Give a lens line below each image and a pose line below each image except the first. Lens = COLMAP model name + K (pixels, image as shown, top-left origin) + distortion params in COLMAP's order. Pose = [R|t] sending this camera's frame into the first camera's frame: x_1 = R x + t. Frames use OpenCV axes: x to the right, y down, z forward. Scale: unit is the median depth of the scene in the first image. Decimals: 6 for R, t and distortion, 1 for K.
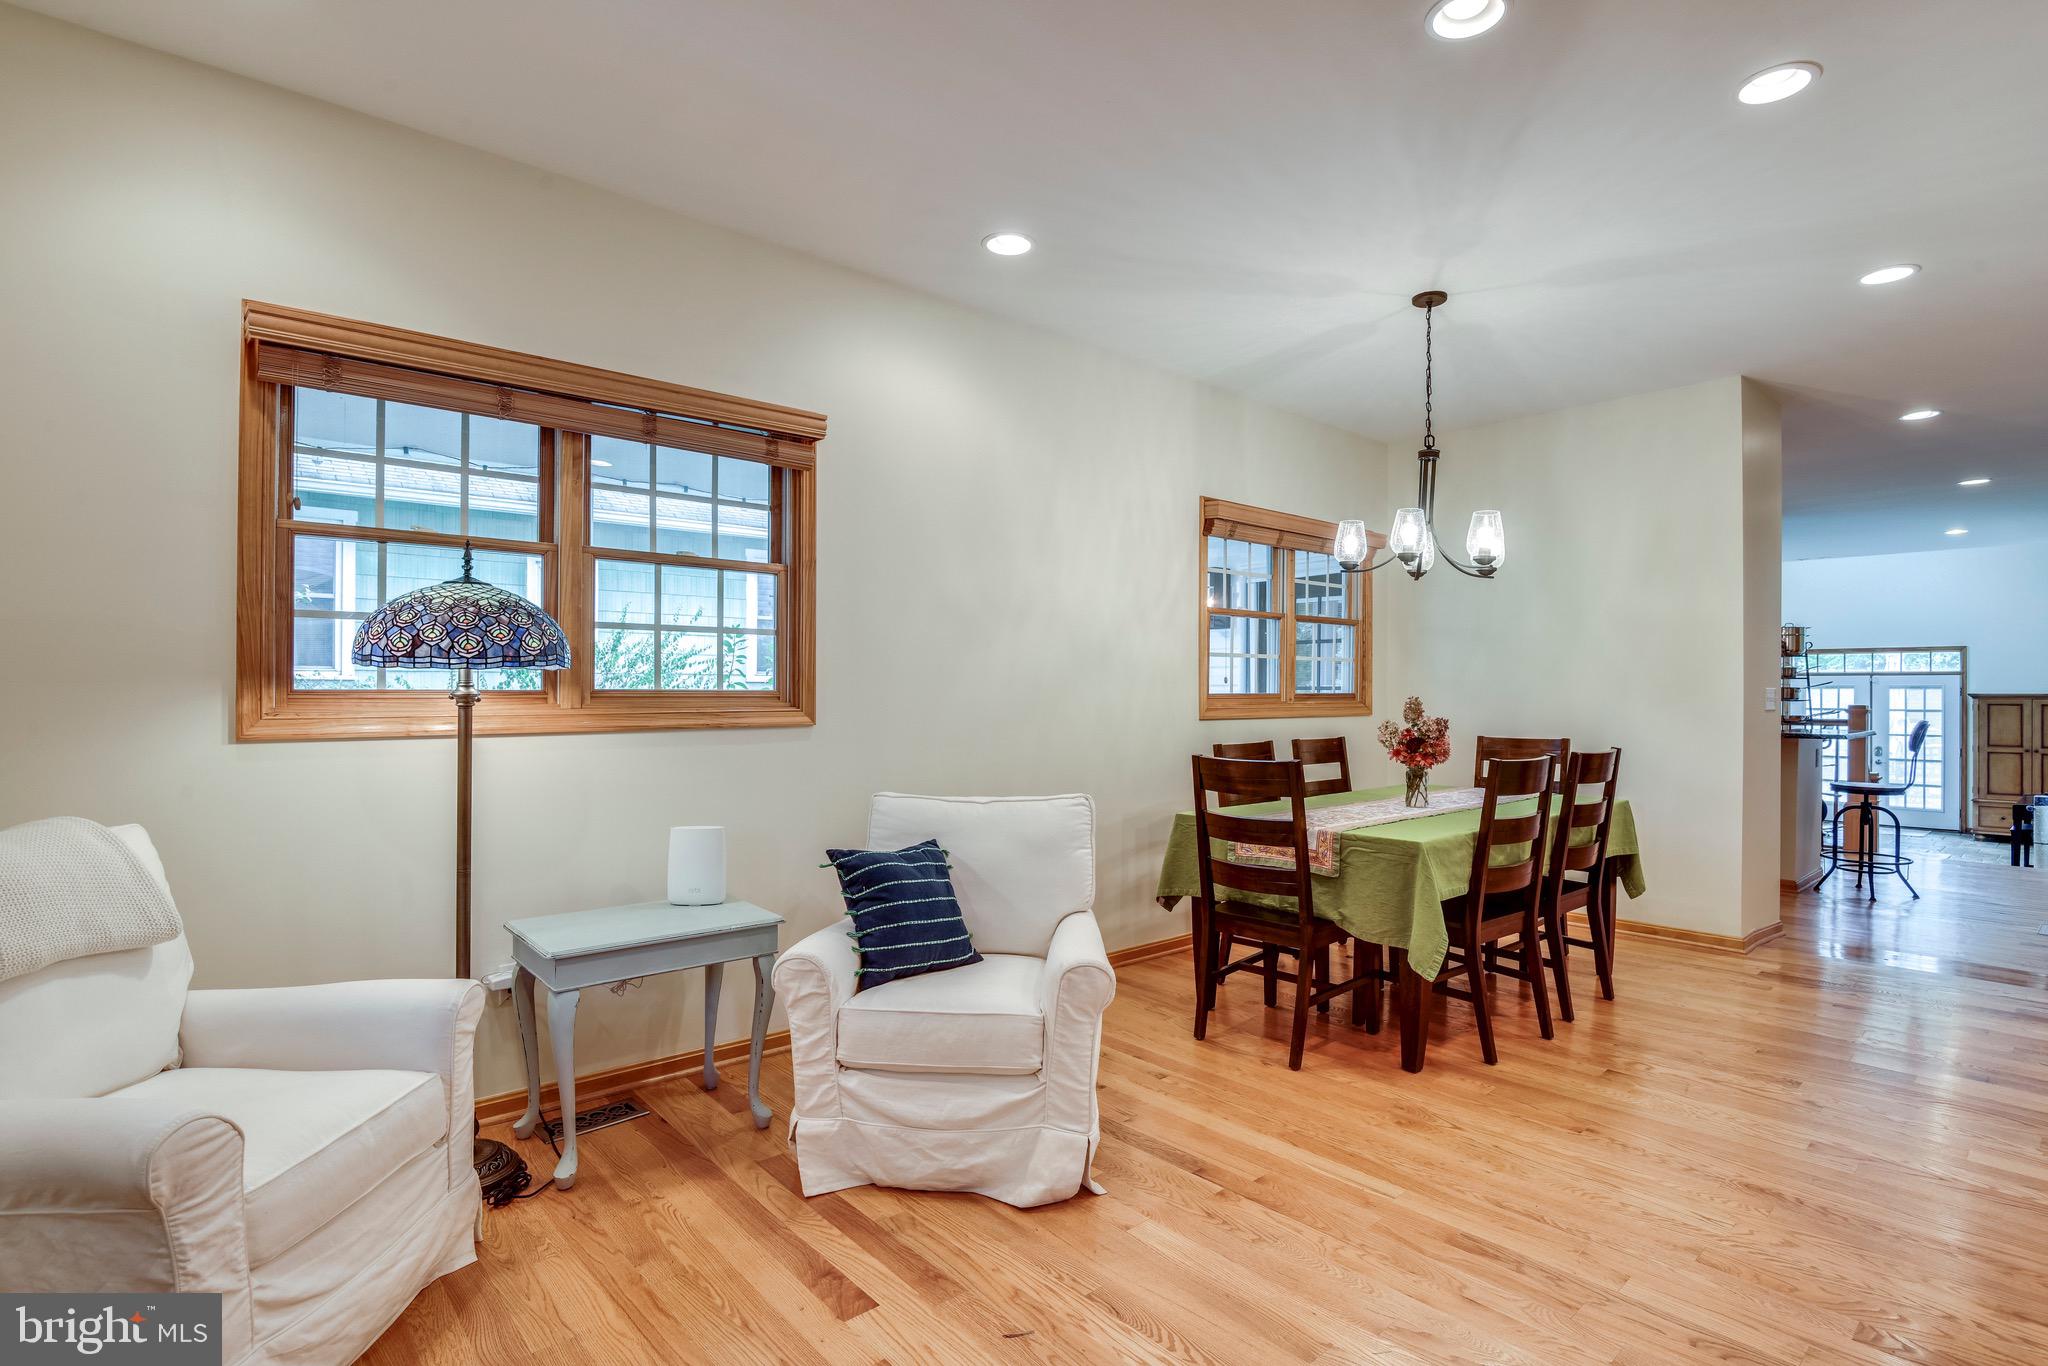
lens RADIAL K [[990.1, 0, 1019.4], [0, 990.1, 685.3], [0, 0, 1]] dist [-0.021481, -0.003908]
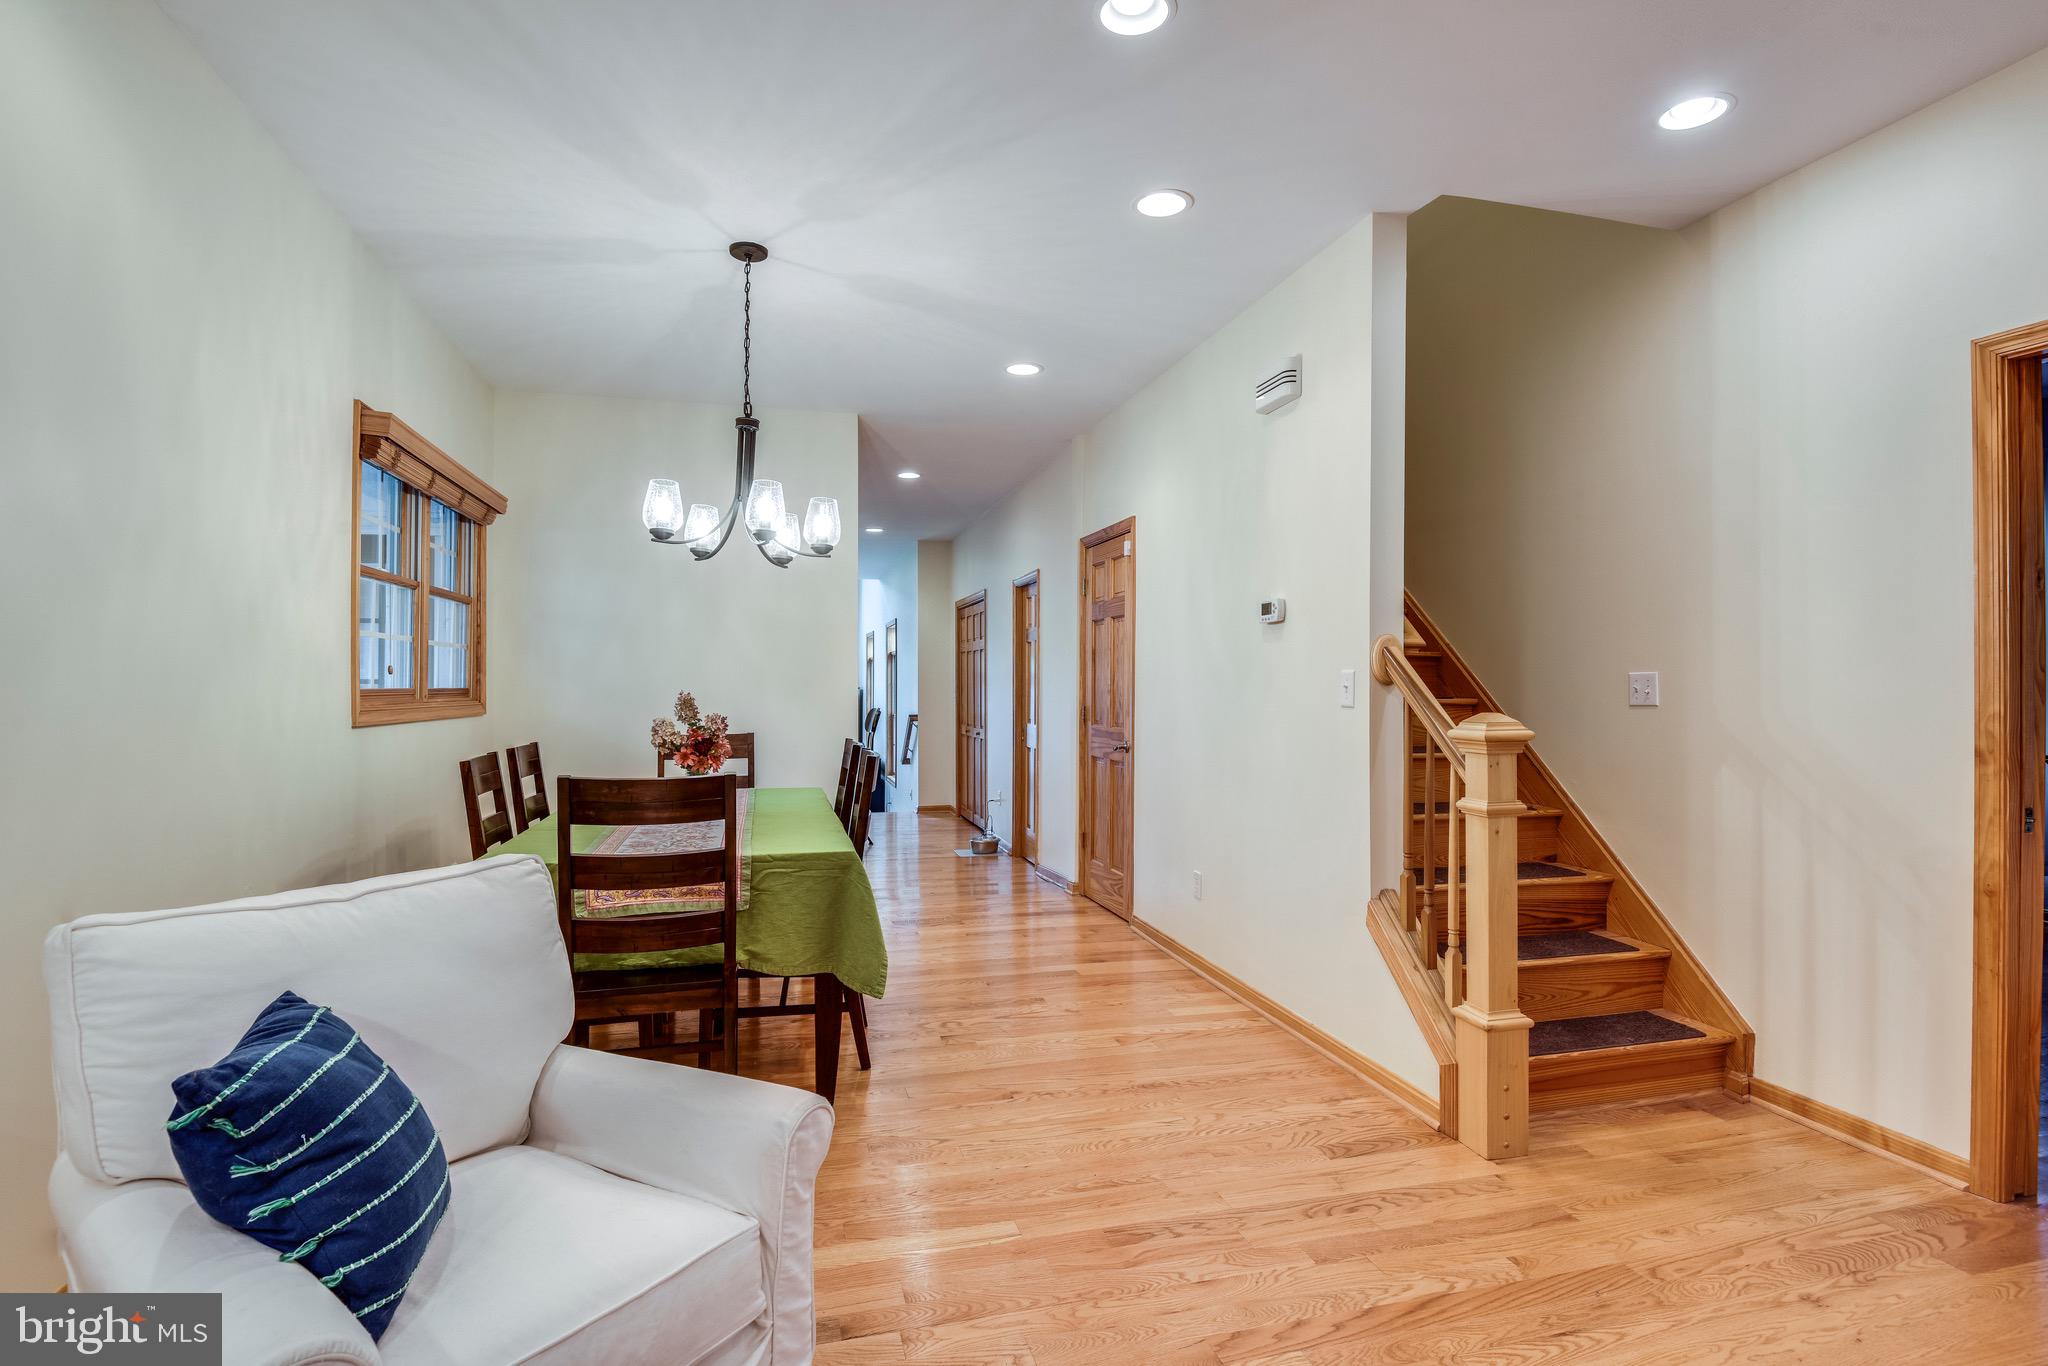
lens RADIAL K [[990.1, 0, 1014.9], [0, 990.1, 683.6], [0, 0, 1]] dist [-0.021481, -0.003908]
pose [[0.445865, 0.001377, 0.895099, -0.207499], [-0.005903, 0.999982, 0.001402, 0.001093], [-0.895081, -0.005908, 0.445865, 0.274012]]
